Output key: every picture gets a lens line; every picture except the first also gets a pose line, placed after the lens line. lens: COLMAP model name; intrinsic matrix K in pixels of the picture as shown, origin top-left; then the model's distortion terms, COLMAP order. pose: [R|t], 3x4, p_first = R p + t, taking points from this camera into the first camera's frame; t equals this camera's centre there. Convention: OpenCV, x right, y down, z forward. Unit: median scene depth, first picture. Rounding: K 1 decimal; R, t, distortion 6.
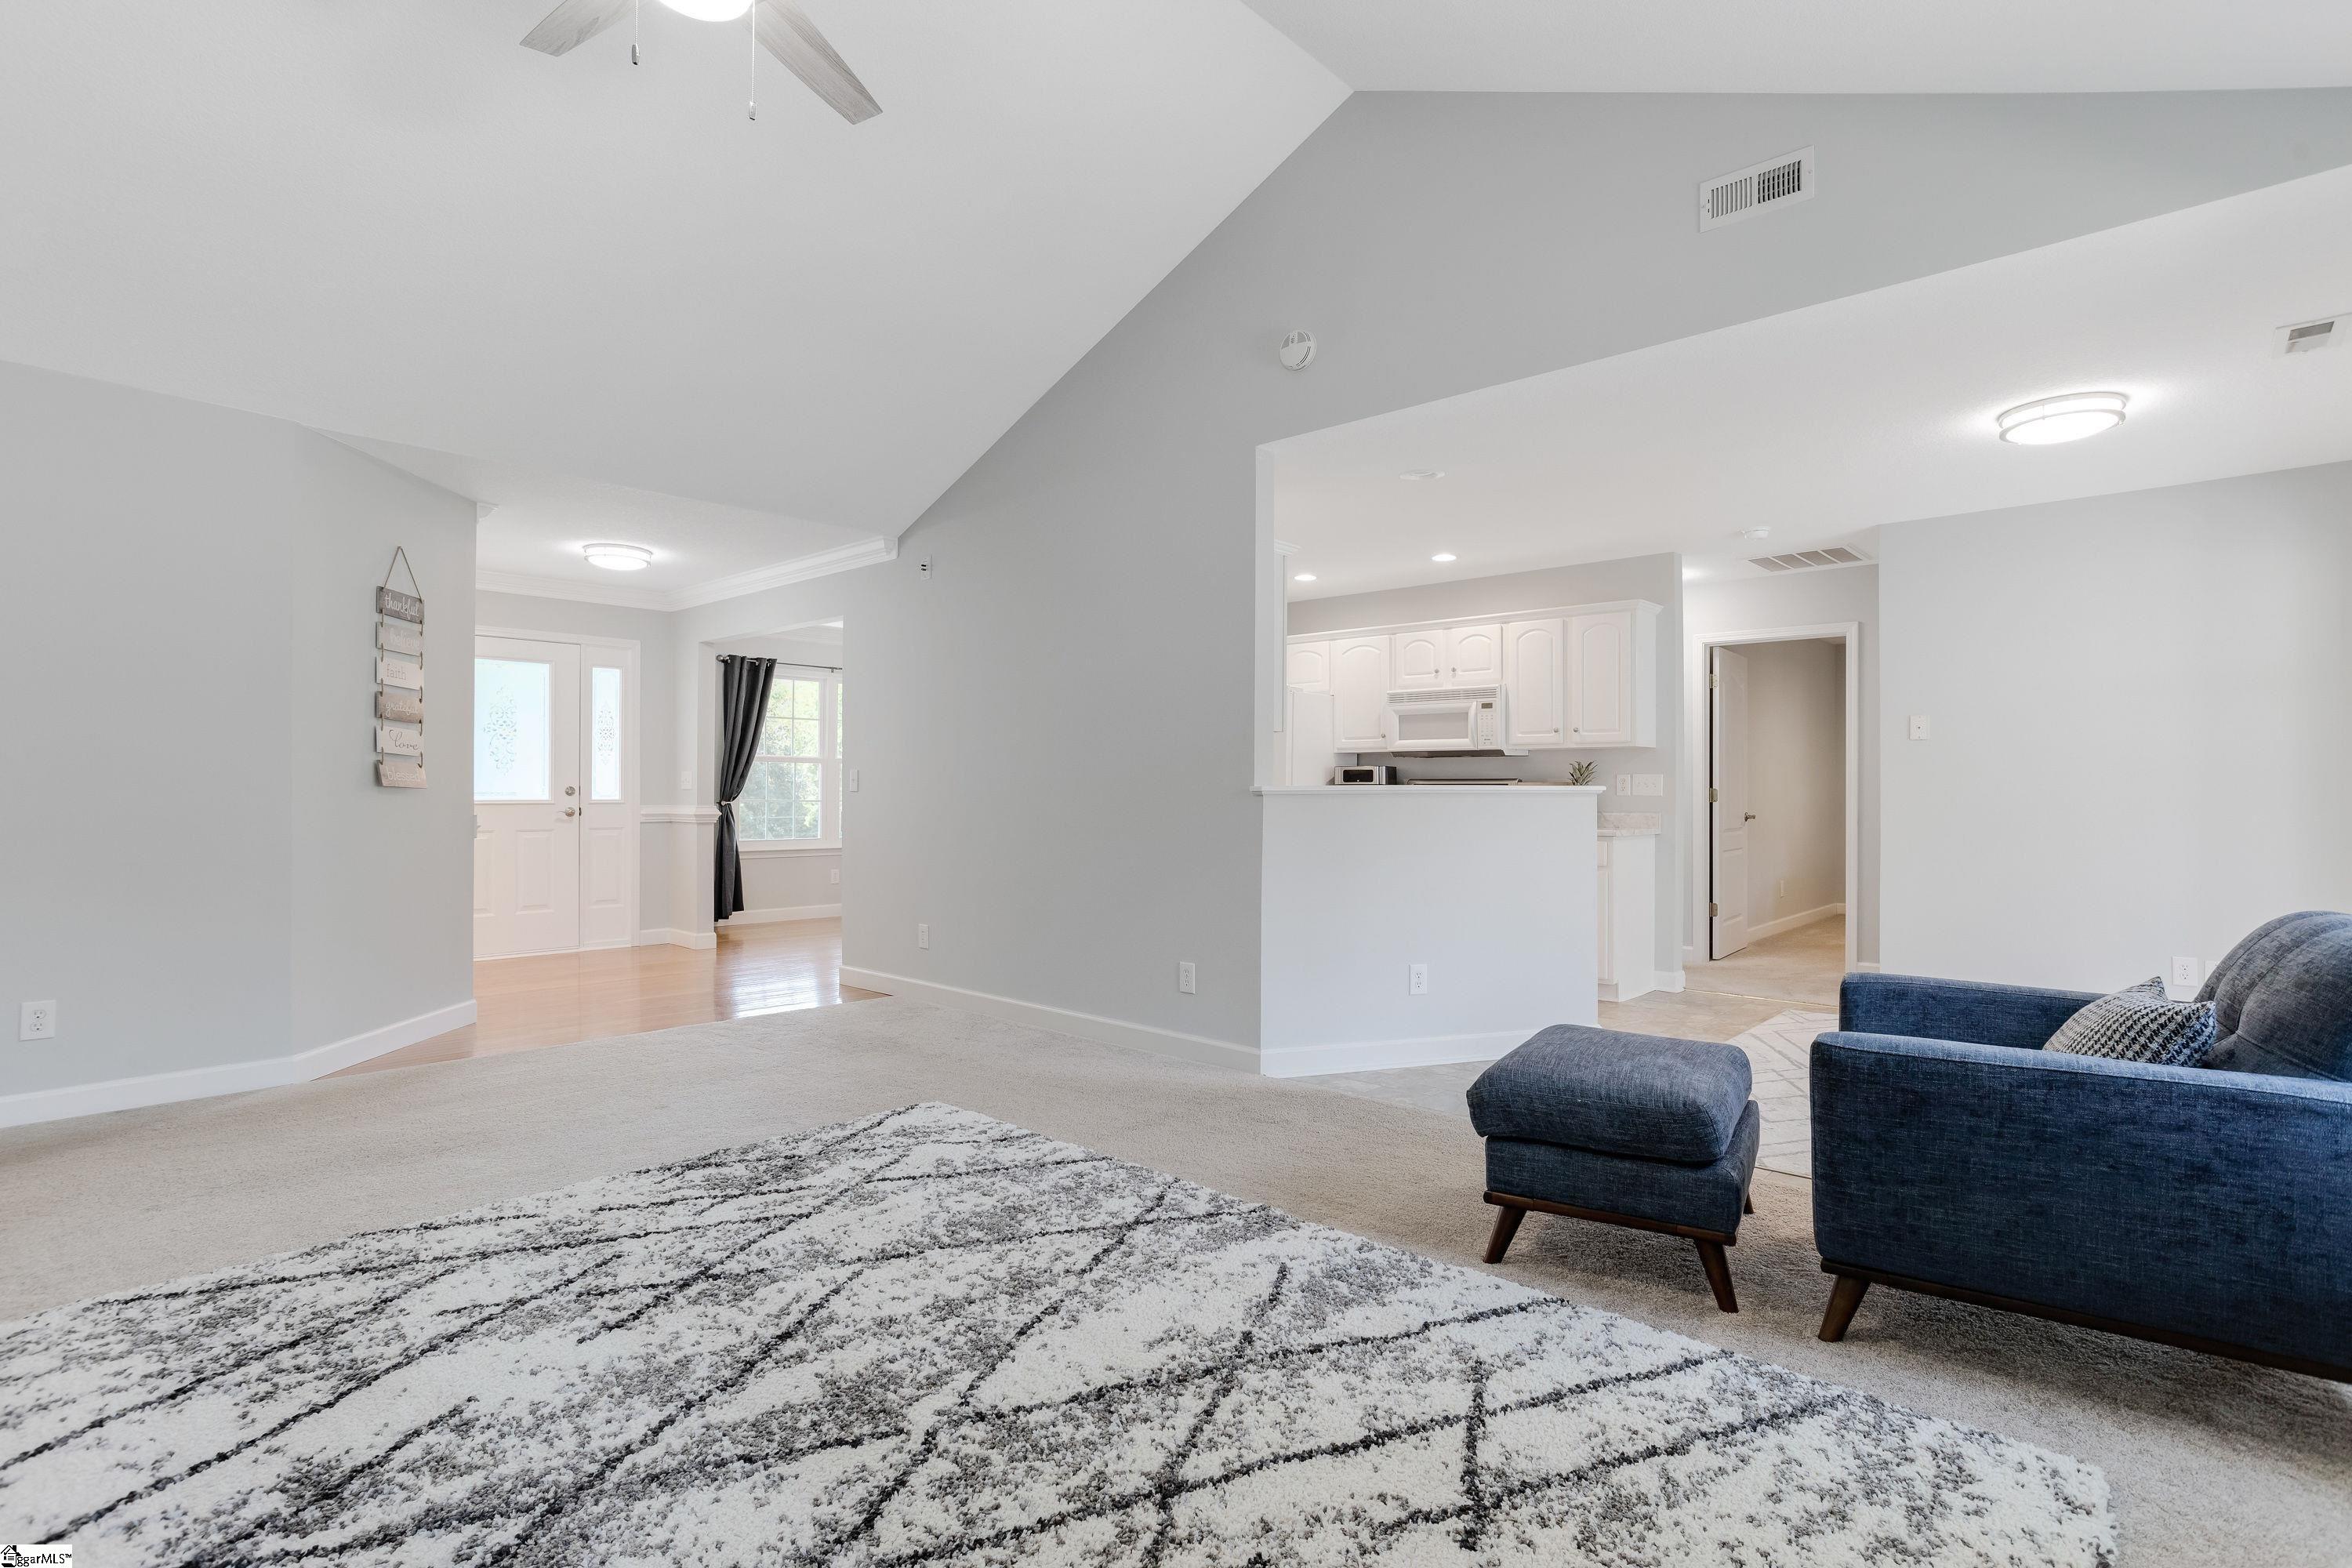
lens RADIAL K [[1131.1, 0, 1162.8], [0, 1131.1, 804.4], [0, 0, 1]] dist [-0.026034, 0.008711]
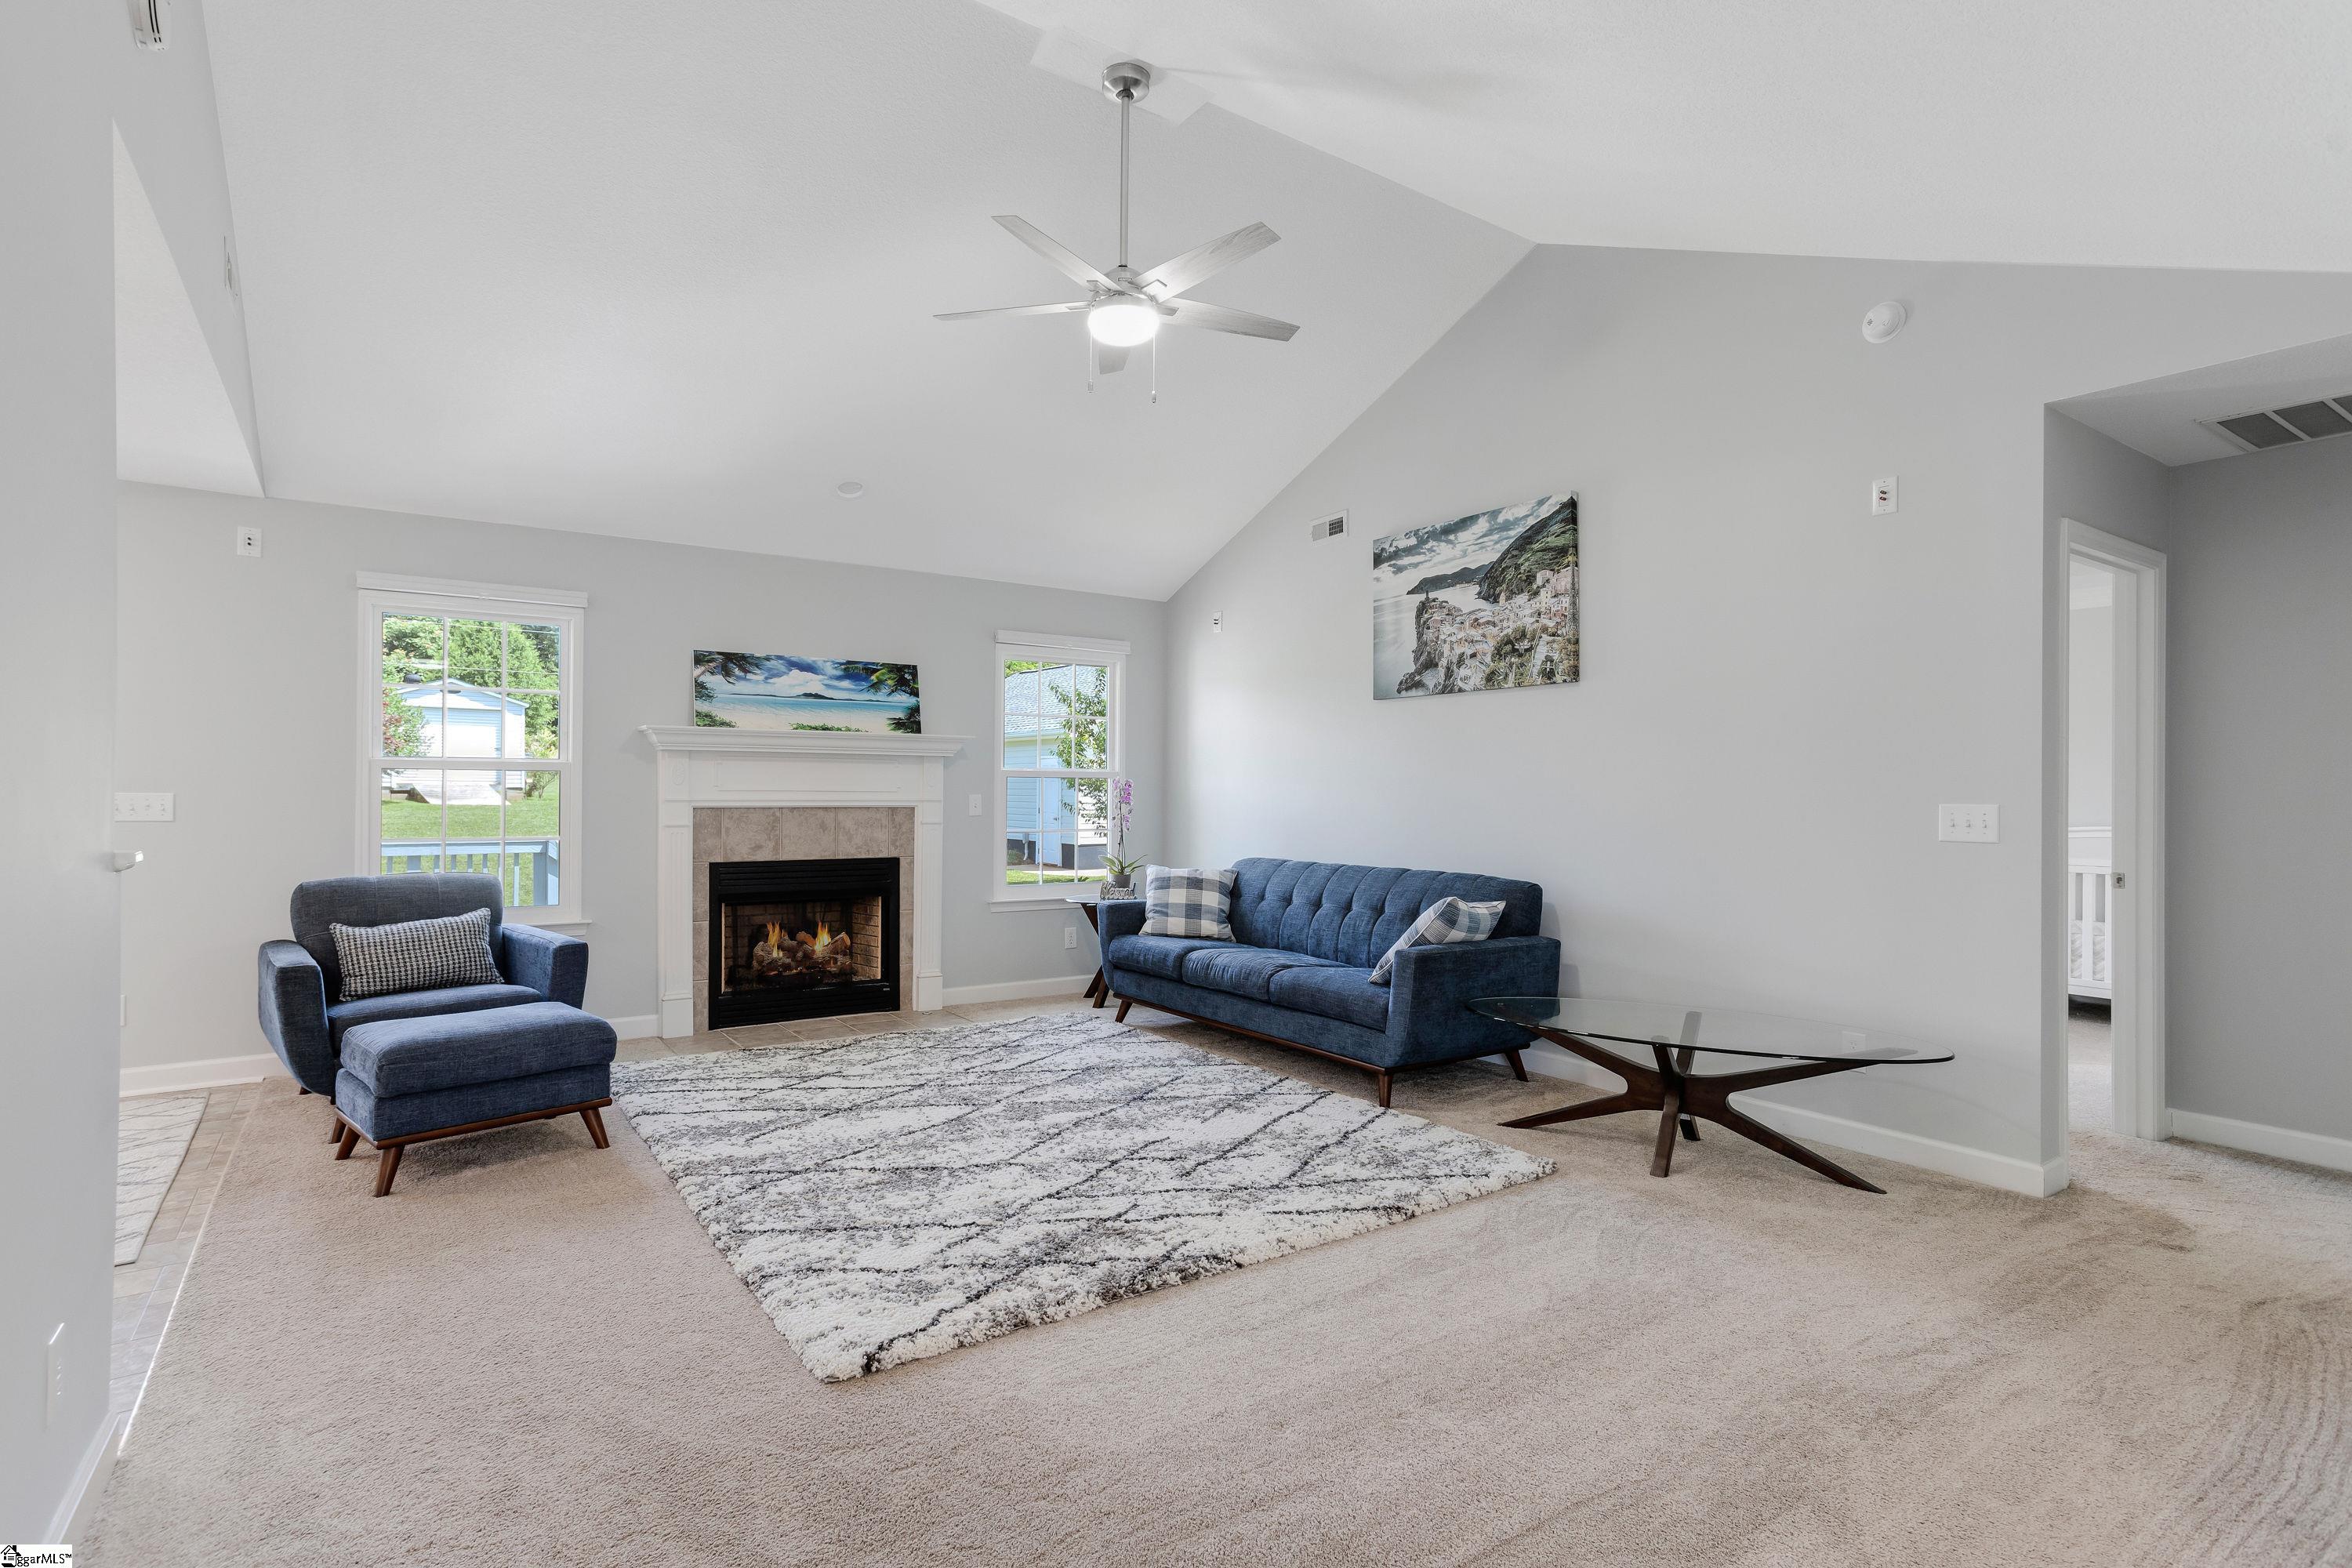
lens RADIAL K [[1155.4, 0, 1161.7], [0, 1155.4, 785.6], [0, 0, 1]] dist [-0.034264, 0.001137]
pose [[-0.976716, -0.010999, 0.214254, -0.775199], [-0.009816, 0.999930, 0.006588, -0.087213], [-0.214311, 0.004332, -0.976756, 2.416574]]
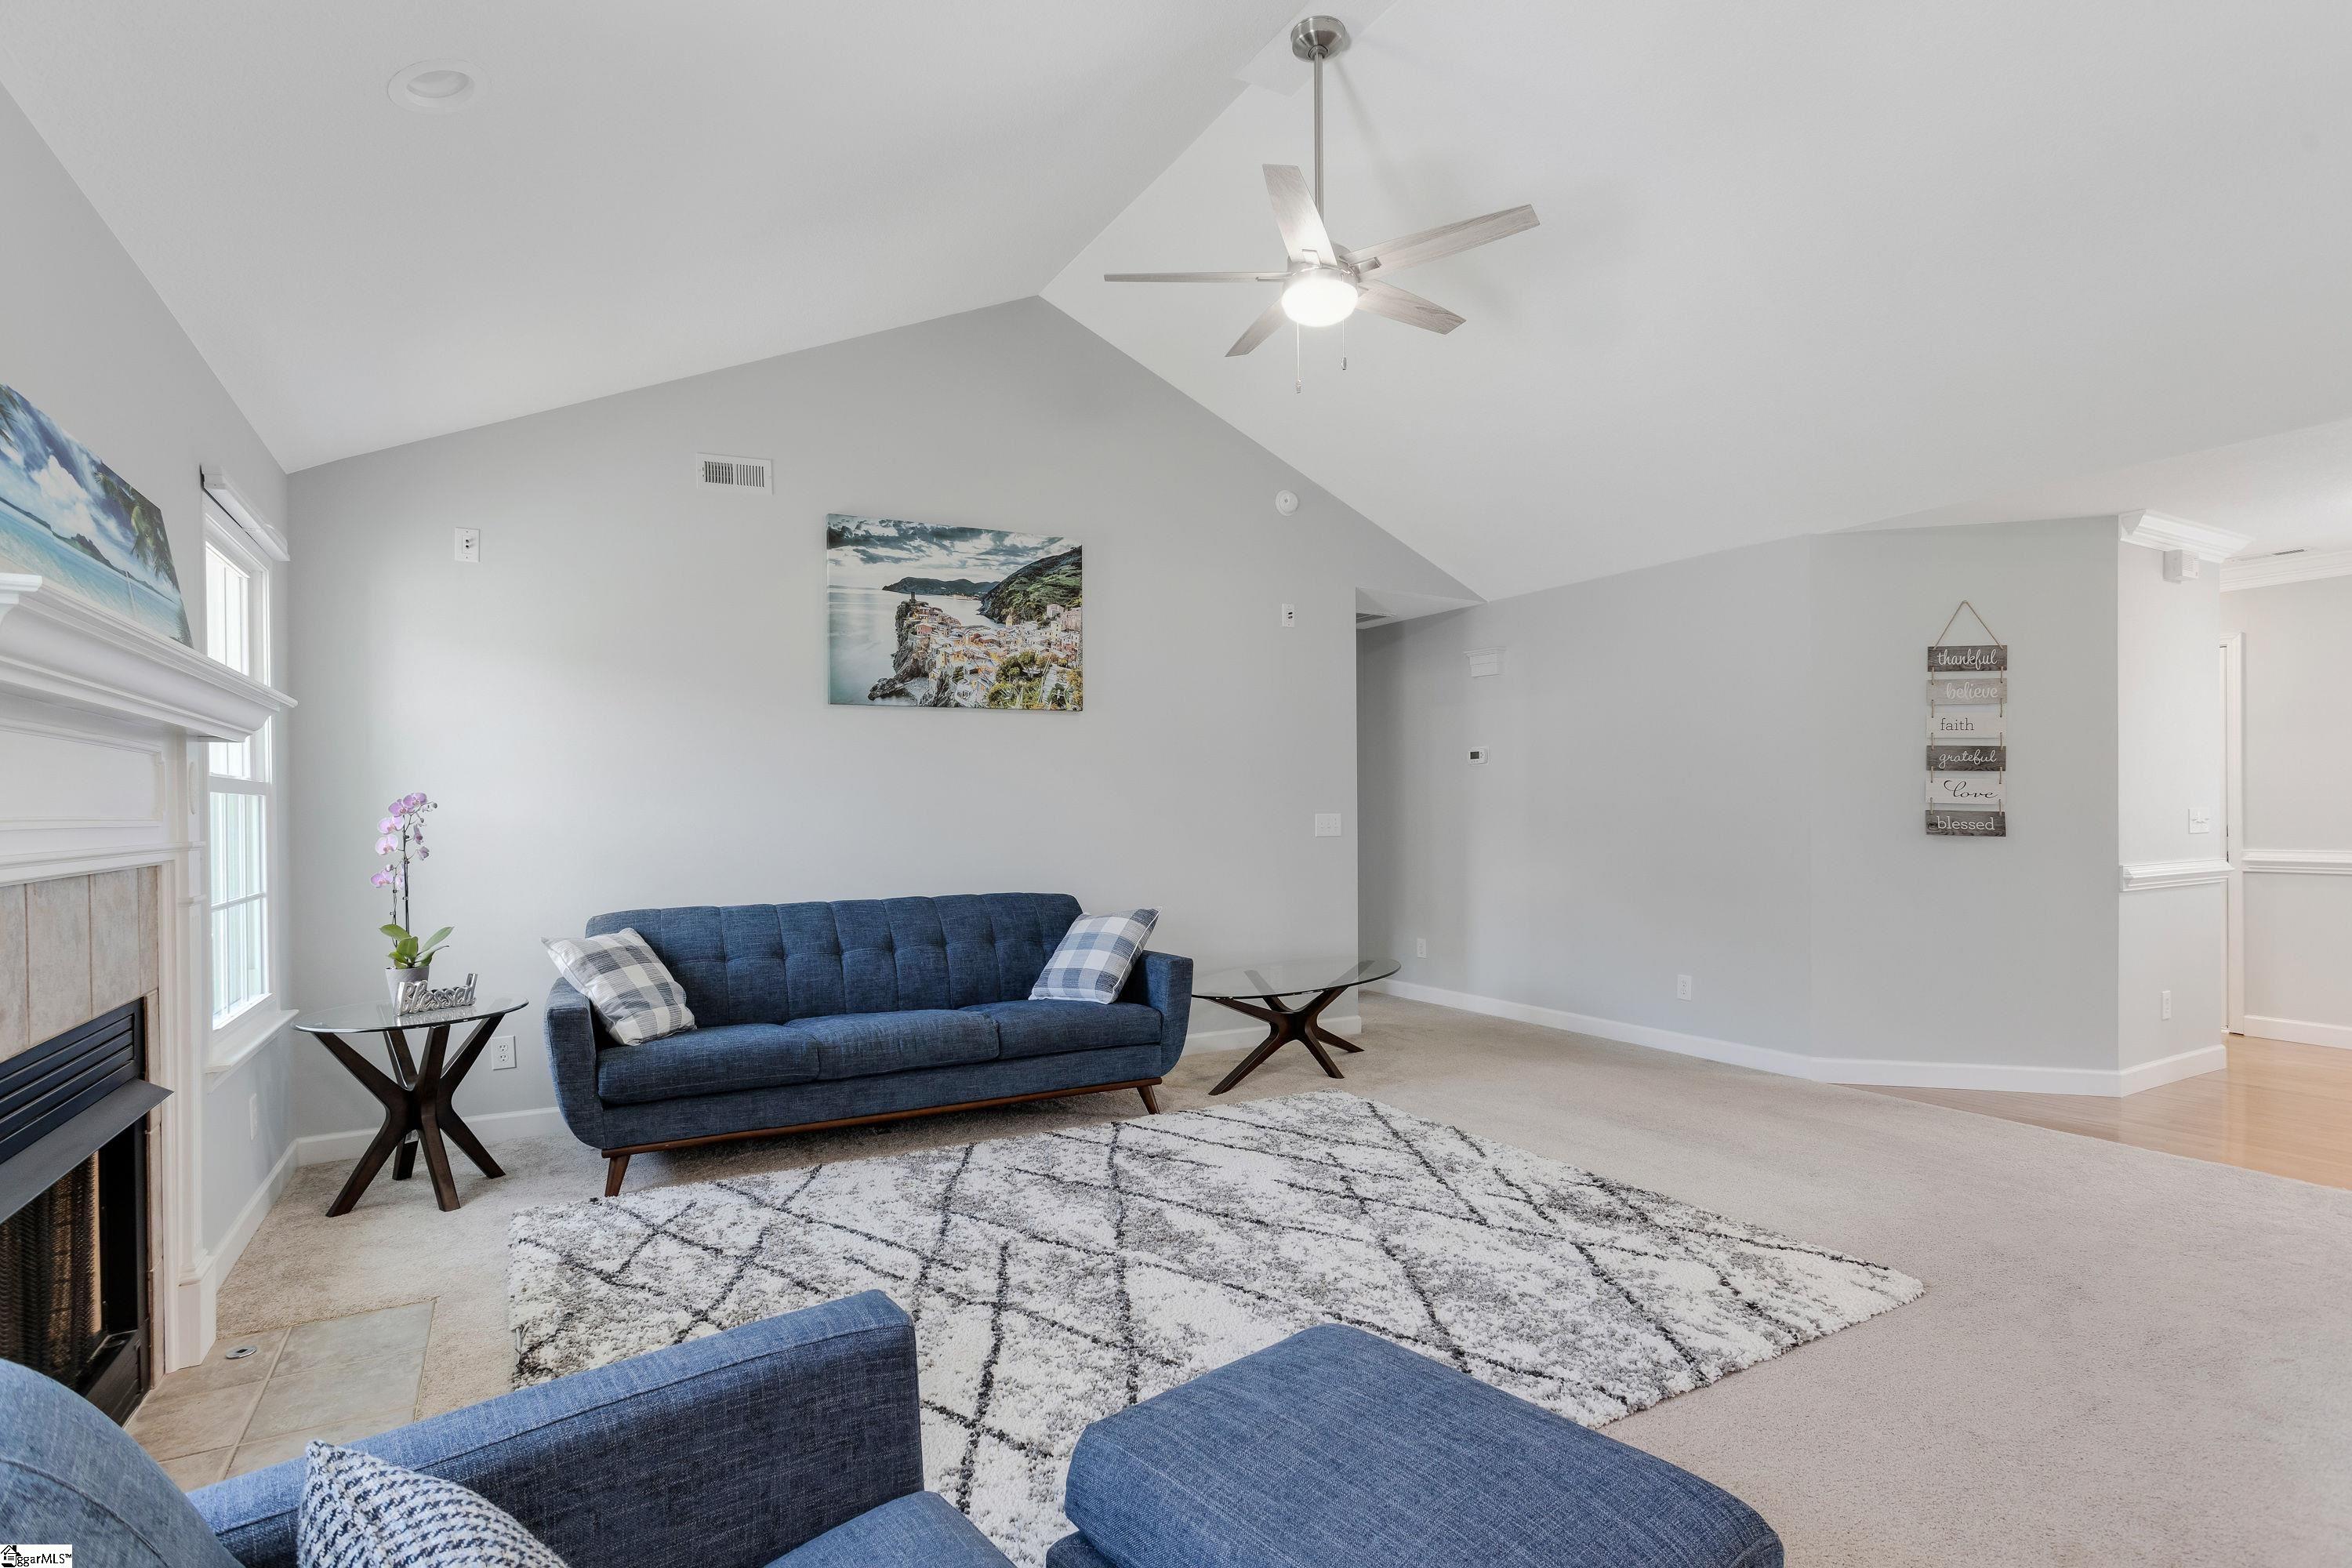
lens RADIAL K [[1155.4, 0, 1166.2], [0, 1155.4, 819.3], [0, 0, 1]] dist [-0.034264, 0.001137]
pose [[-0.305683, 0.006171, -0.952113, 1.016582], [-0.001302, 0.999975, 0.006899, -0.067077], [0.952132, 0.003348, -0.305667, 1.174709]]
